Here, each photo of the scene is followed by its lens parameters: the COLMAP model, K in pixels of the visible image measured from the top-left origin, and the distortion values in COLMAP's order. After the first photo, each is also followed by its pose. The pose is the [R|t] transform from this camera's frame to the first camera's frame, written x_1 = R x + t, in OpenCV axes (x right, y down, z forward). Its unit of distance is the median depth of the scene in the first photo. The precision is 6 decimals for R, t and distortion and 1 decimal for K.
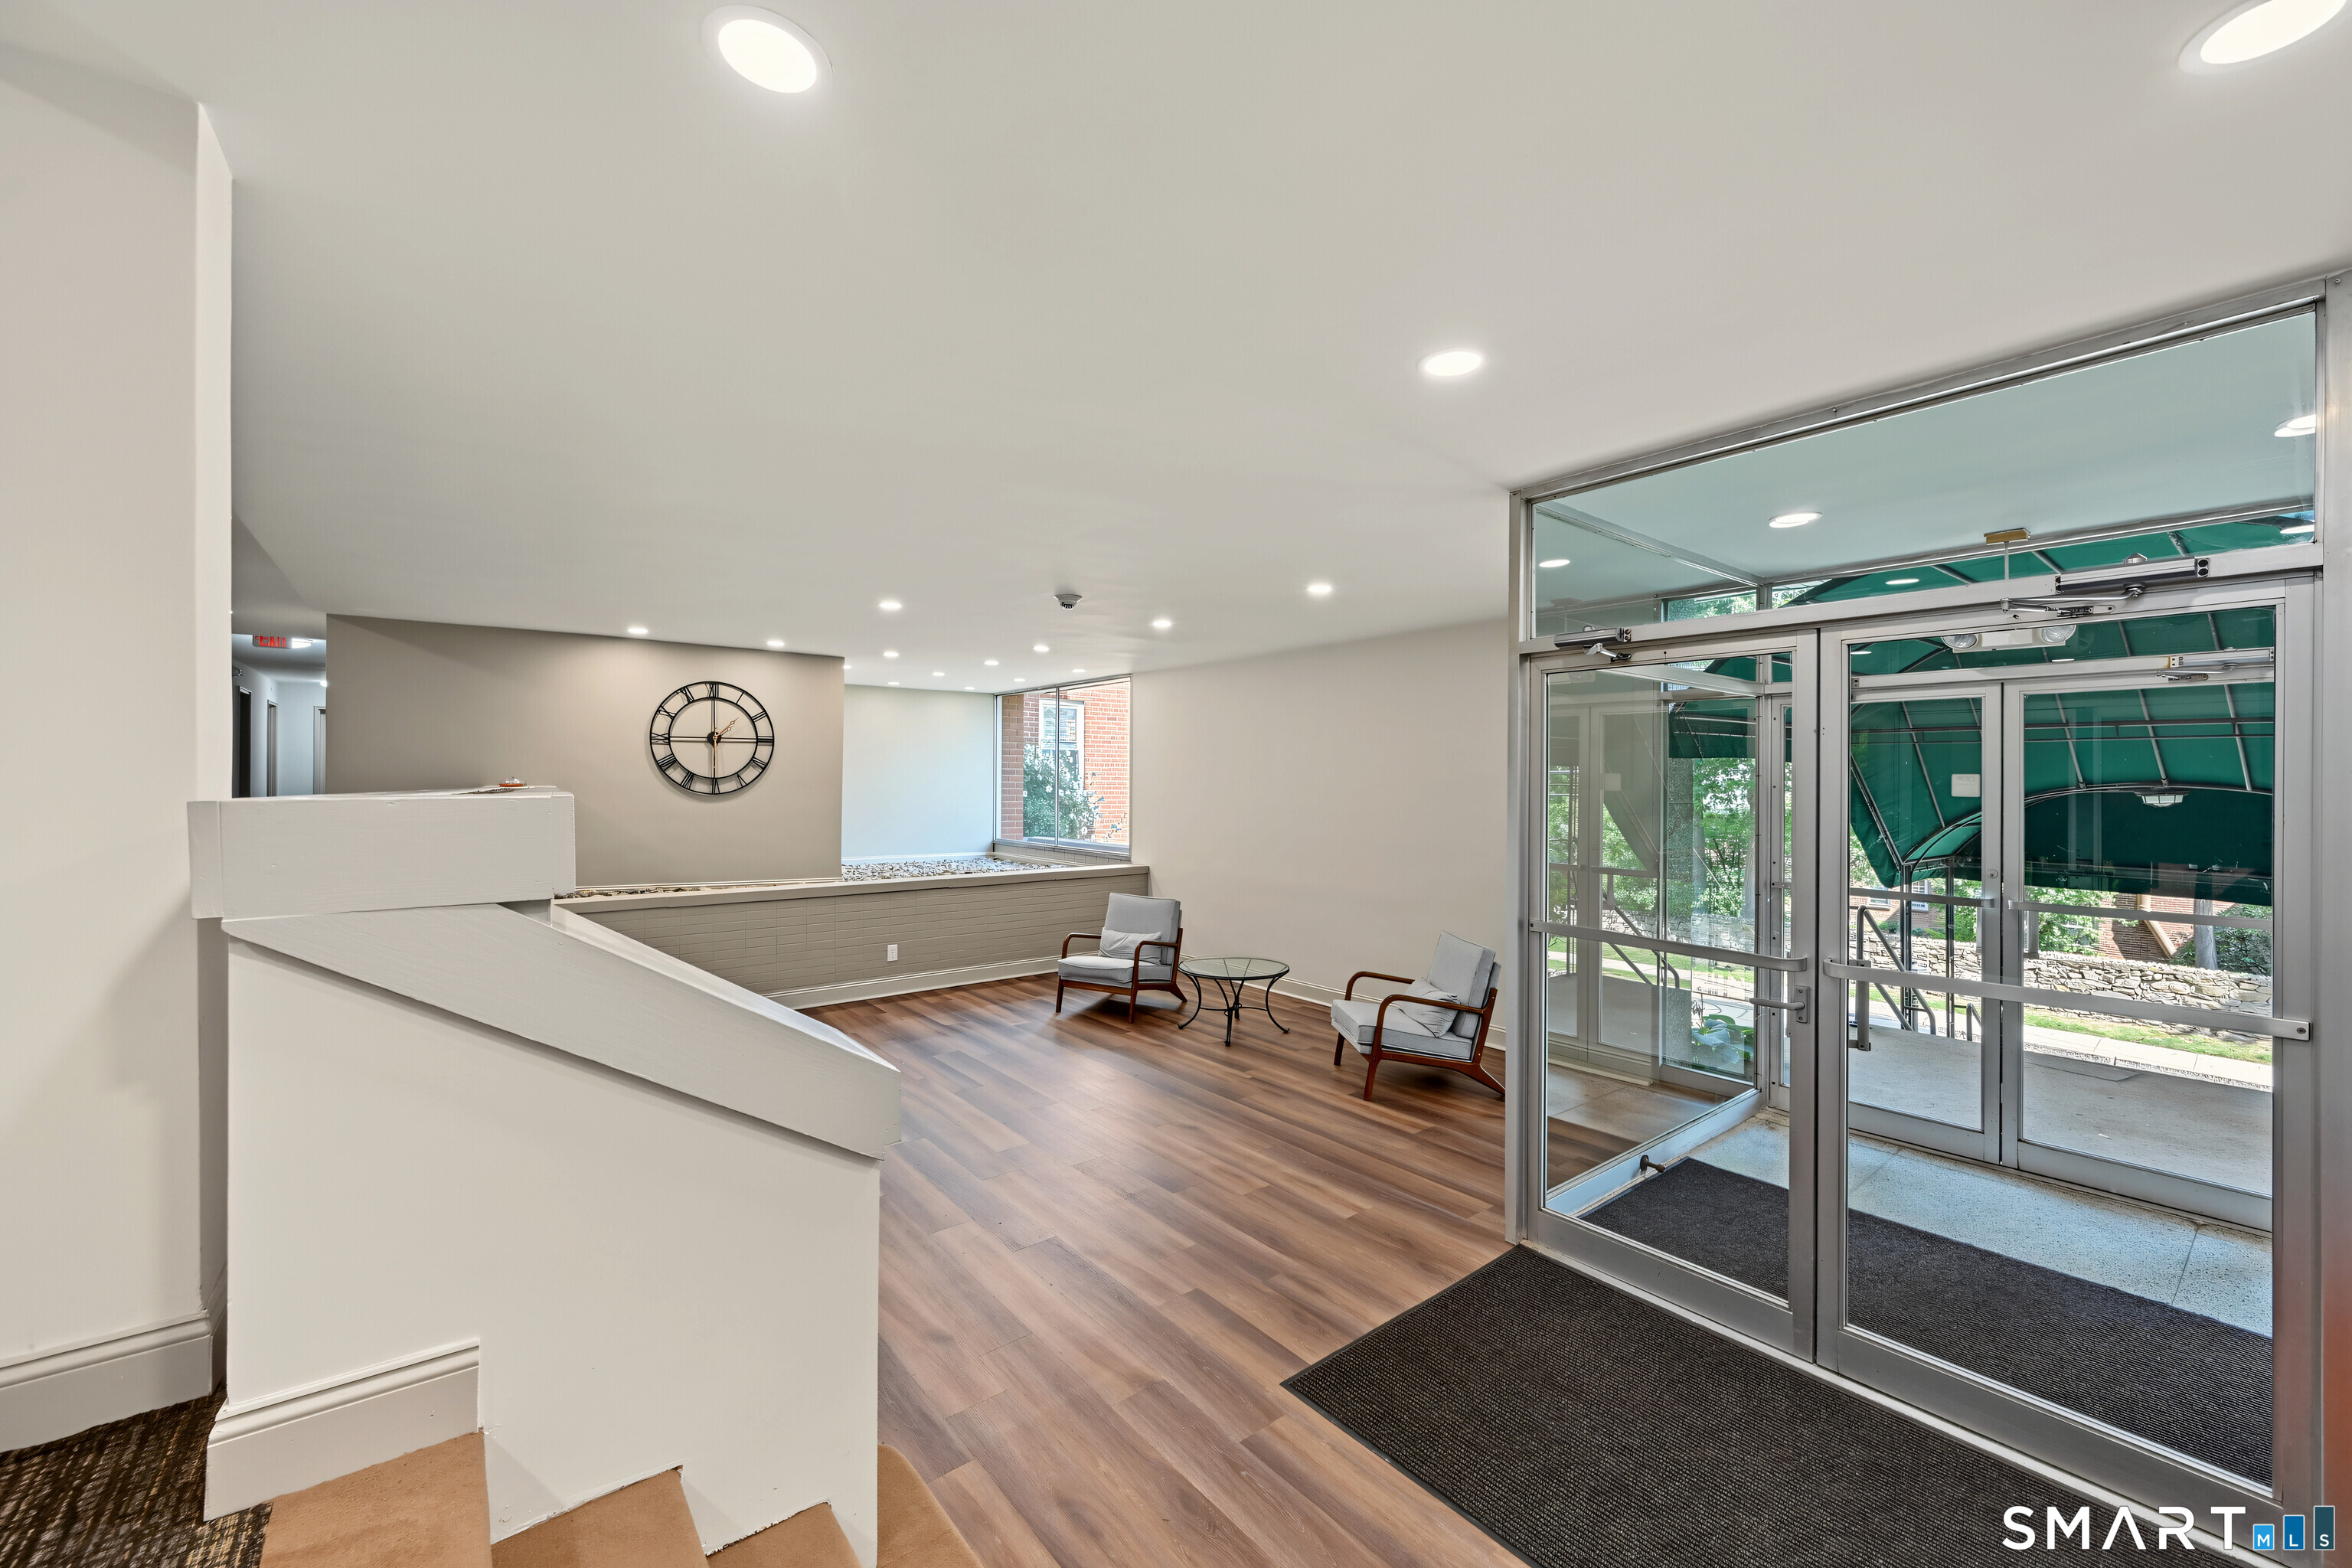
lens RADIAL K [[925.2, 0, 1183.7], [0, 925.2, 781.4], [0, 0, 1]] dist [-0.000953, -0.000431]
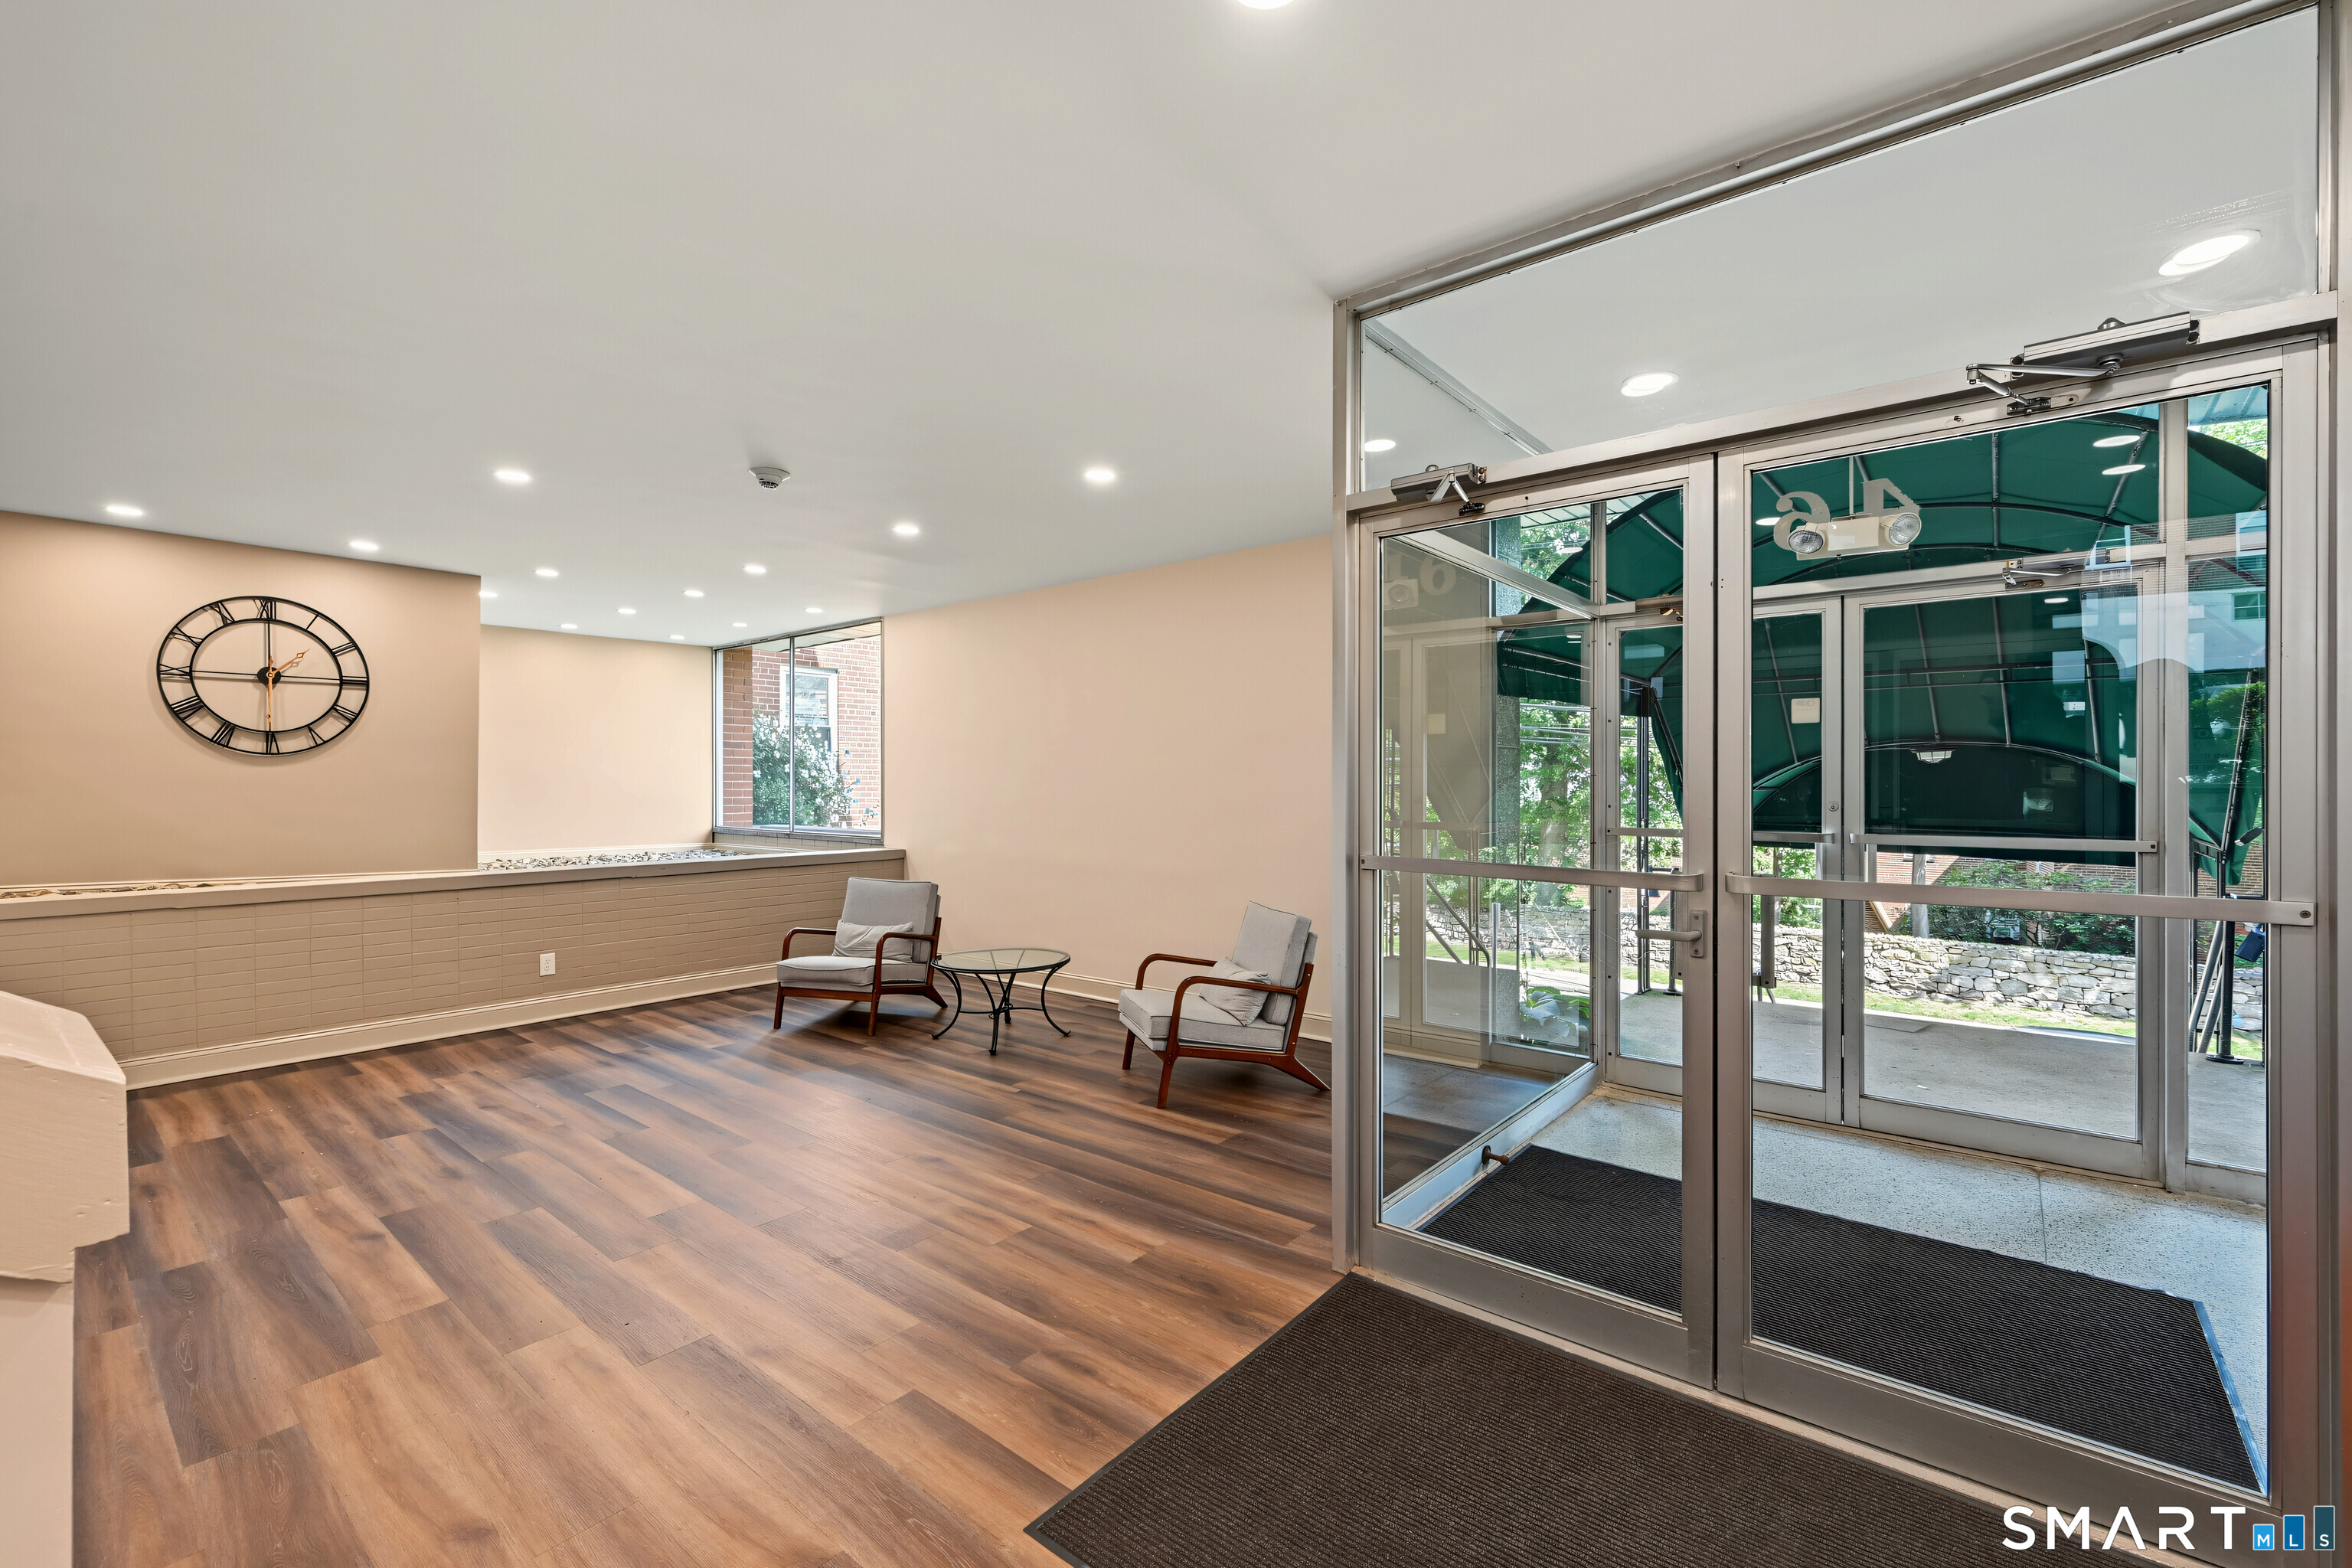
lens RADIAL K [[998.0, 0, 1186.1], [0, 998.0, 783.8], [0, 0, 1]] dist [-0.001026, 0.000070]
pose [[0.977367, -0.005801, 0.211470, 0.036024], [0.005254, 0.999981, 0.003147, 0.057986], [-0.211484, -0.001965, 0.977379, 0.141658]]
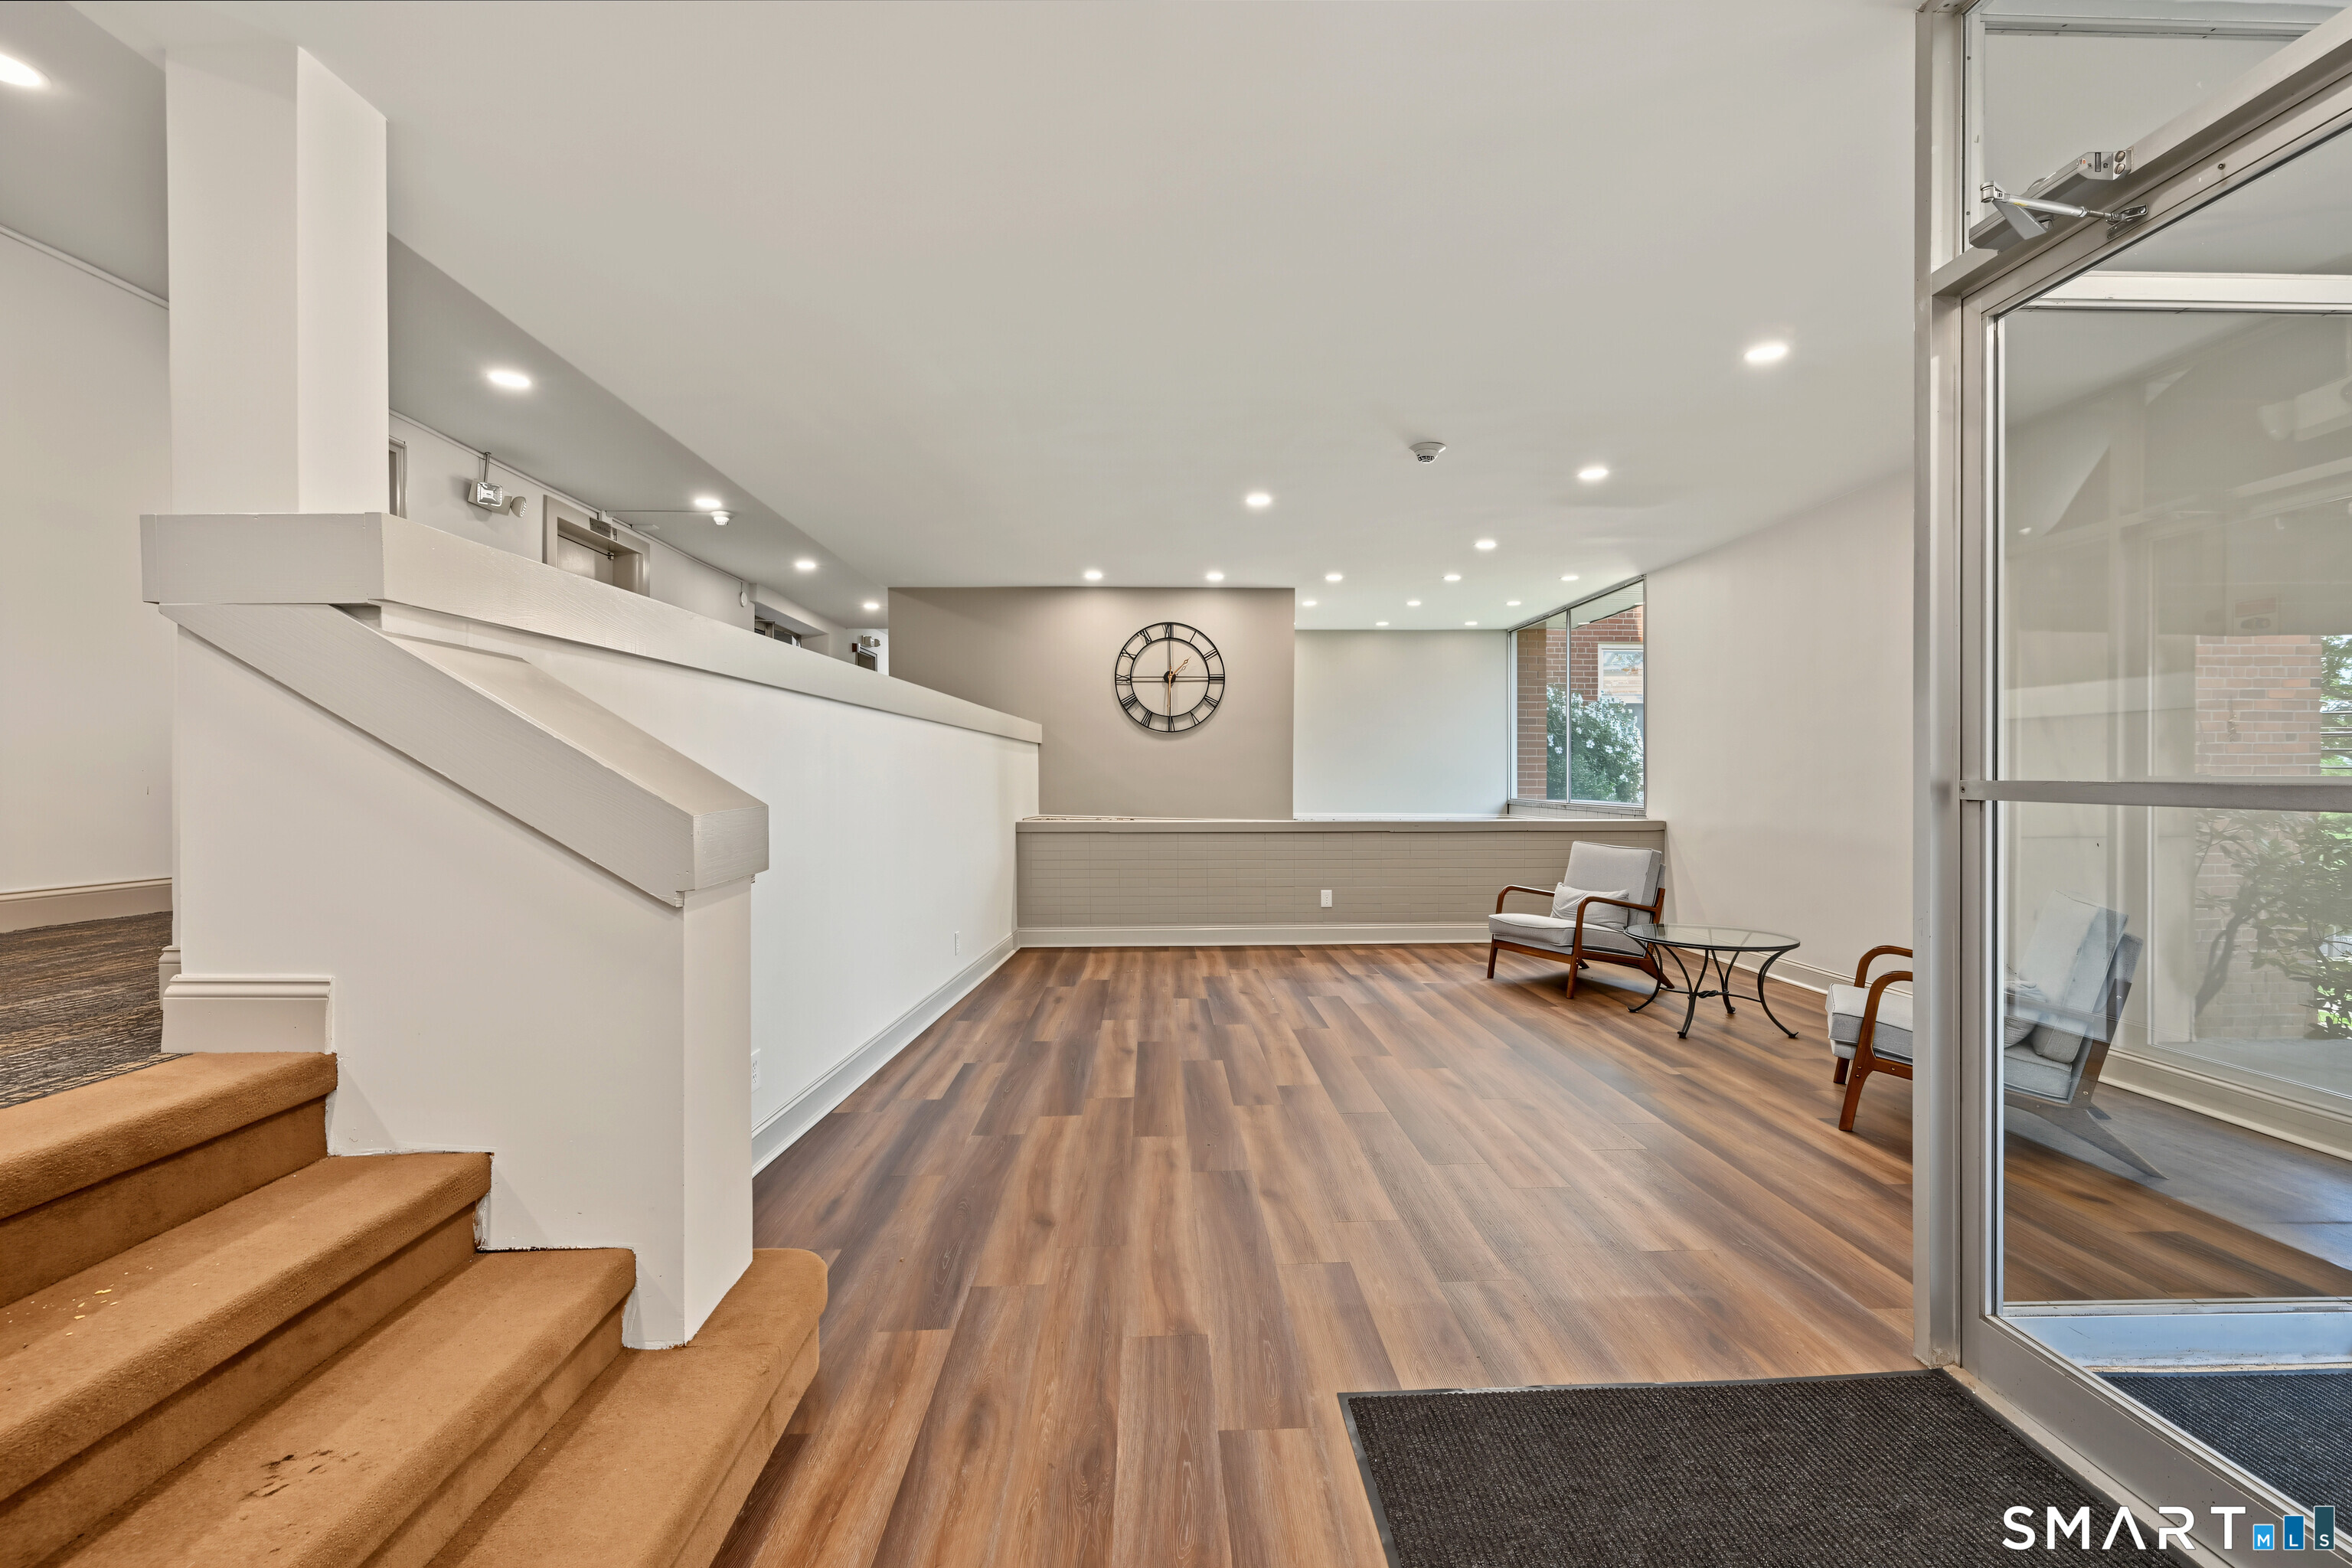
lens RADIAL K [[998.0, 0, 1170.8], [0, 998.0, 780.2], [0, 0, 1]] dist [-0.001026, 0.000070]
pose [[0.802364, -0.003126, -0.596827, 0.234675], [0.006201, 0.999976, 0.003099, 0.096844], [0.596802, -0.006187, 0.802364, 0.168824]]
